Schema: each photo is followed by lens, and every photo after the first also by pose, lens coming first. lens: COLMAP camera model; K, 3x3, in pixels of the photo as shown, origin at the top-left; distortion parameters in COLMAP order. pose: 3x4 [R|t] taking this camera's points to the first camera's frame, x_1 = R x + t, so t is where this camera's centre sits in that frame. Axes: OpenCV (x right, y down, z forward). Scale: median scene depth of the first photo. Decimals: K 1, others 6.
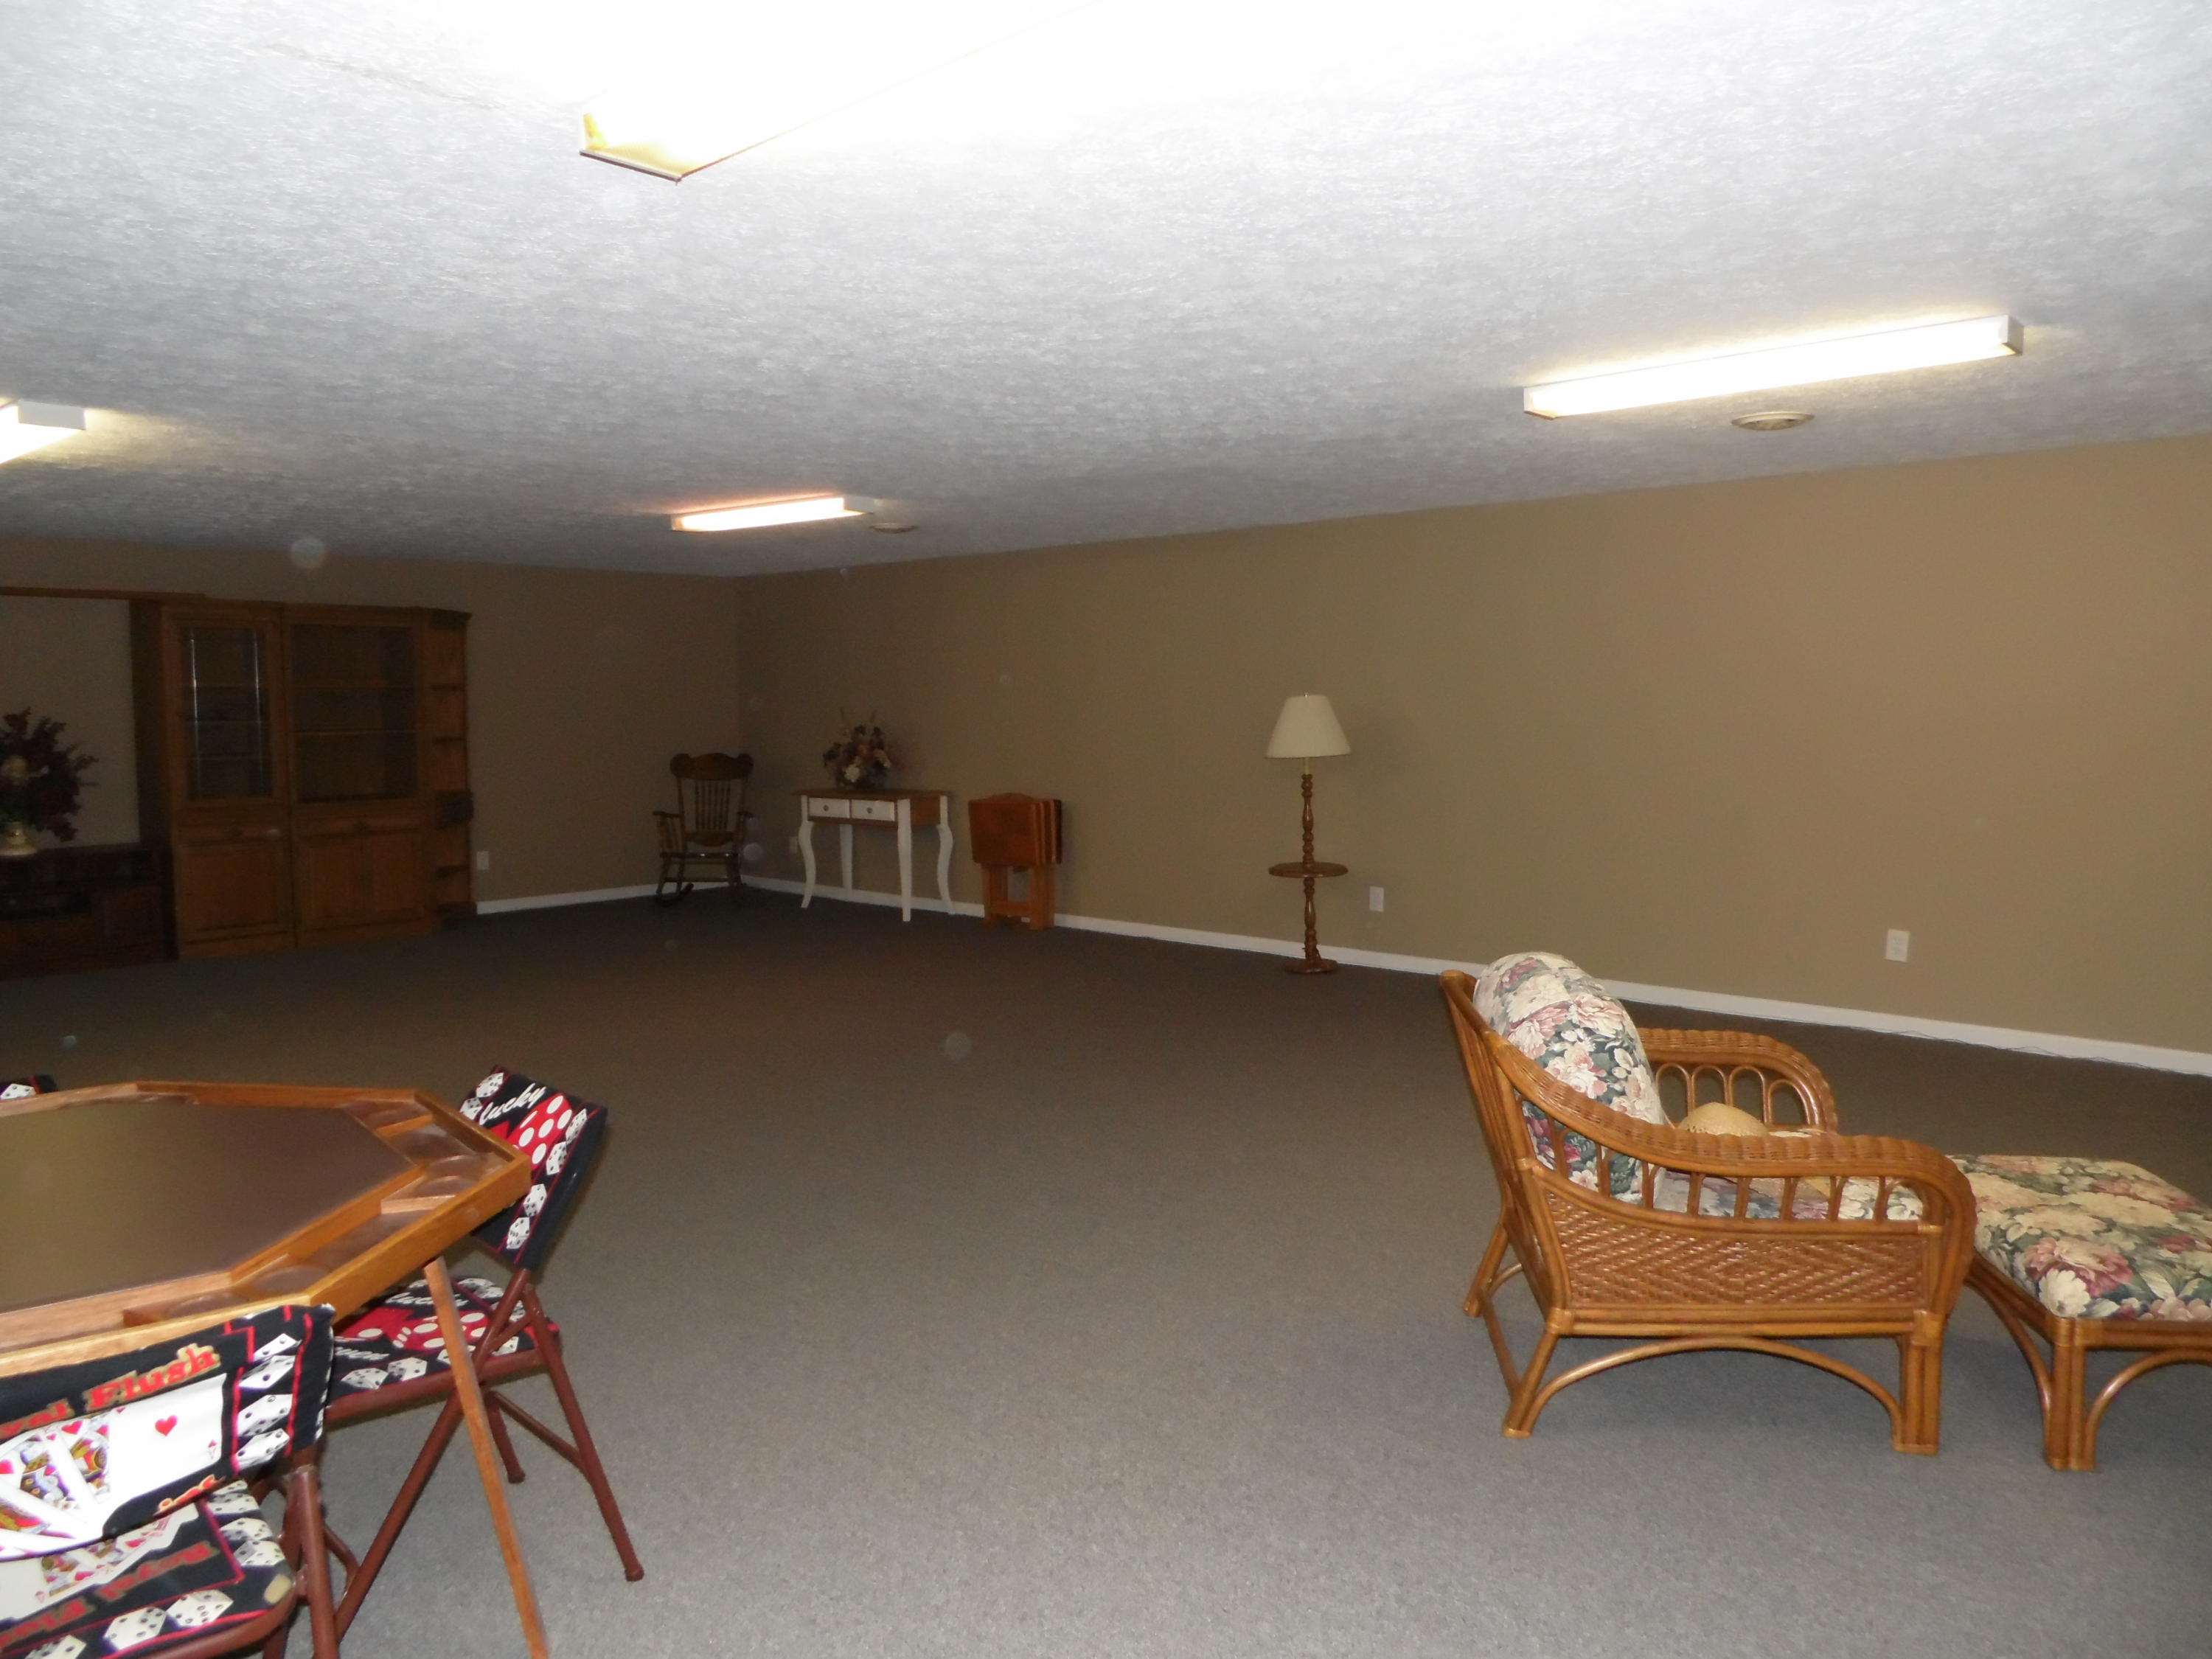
lens RADIAL K [[1624.2, 0, 1106.0], [0, 1624.2, 829.5], [0, 0, 1]] dist [0.005575, 0.006704]
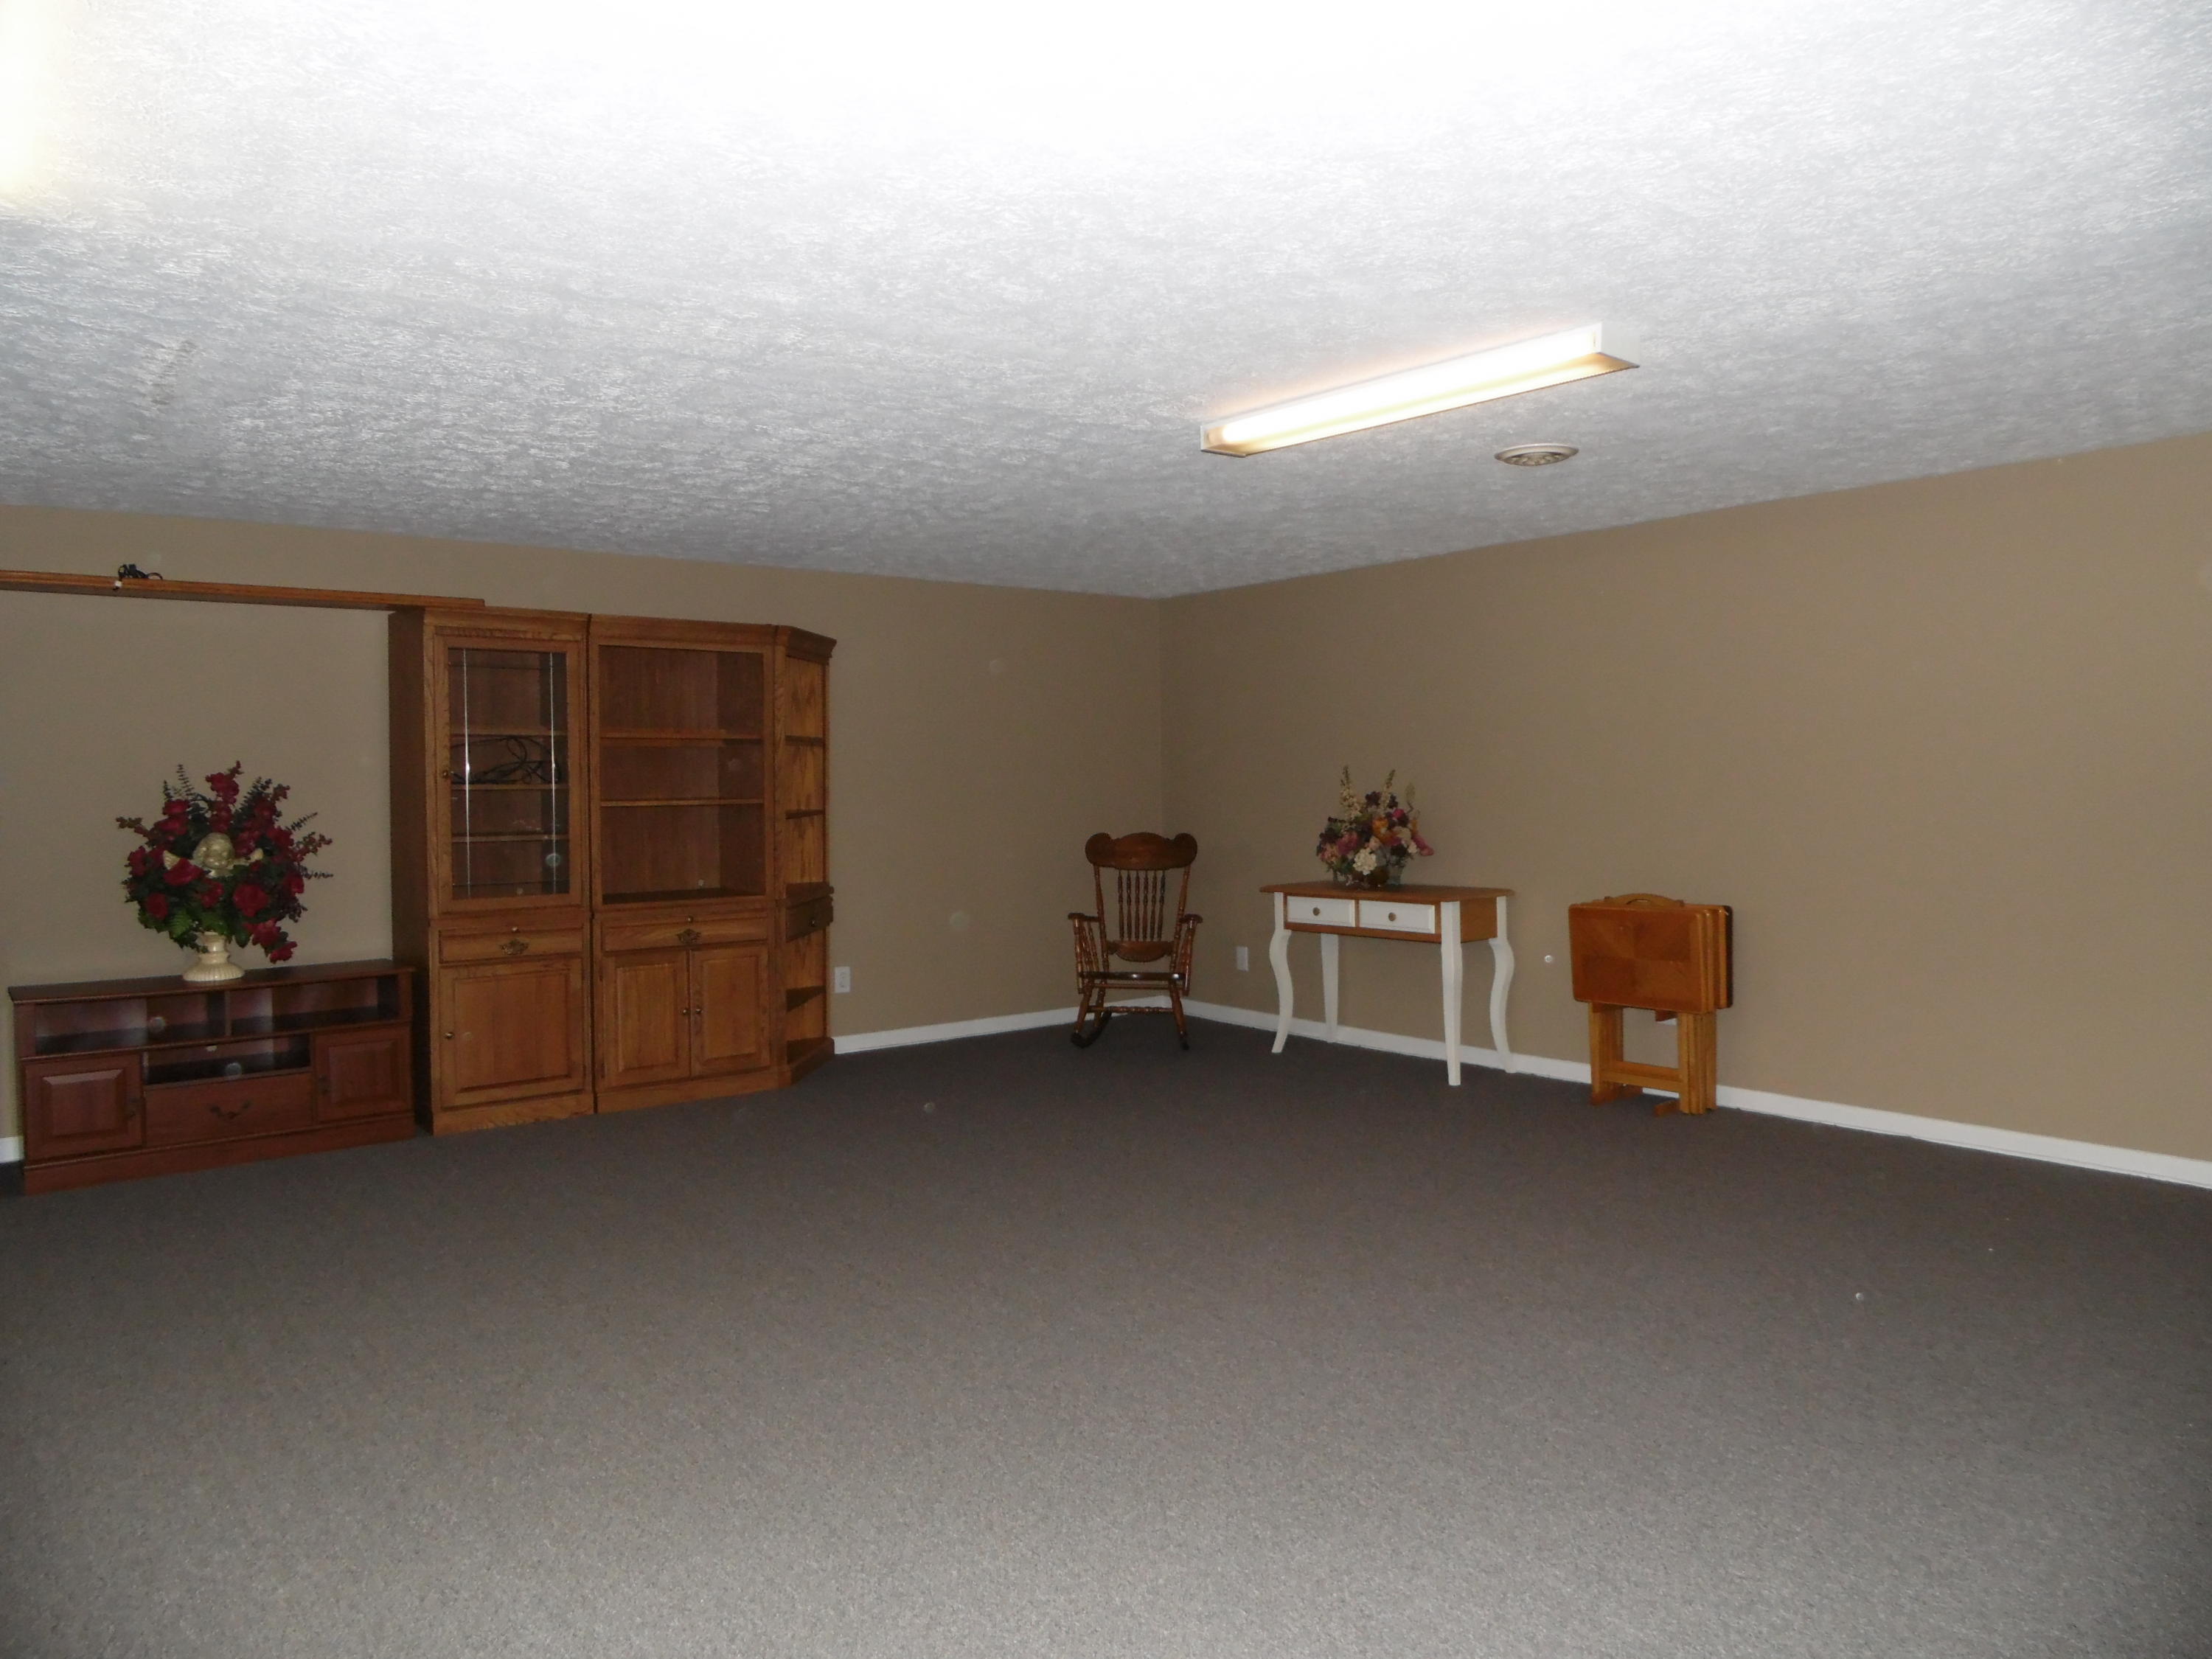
lens RADIAL K [[1535.6, 0, 1101.6], [0, 1535.6, 820.6], [0, 0, 1]] dist [-0.012538, 0.004749]
pose [[0.987026, -0.000529, -0.160561, -0.162731], [-0.008749, 0.998332, -0.057071, -0.014231], [0.160323, 0.057735, 0.985375, 0.345999]]
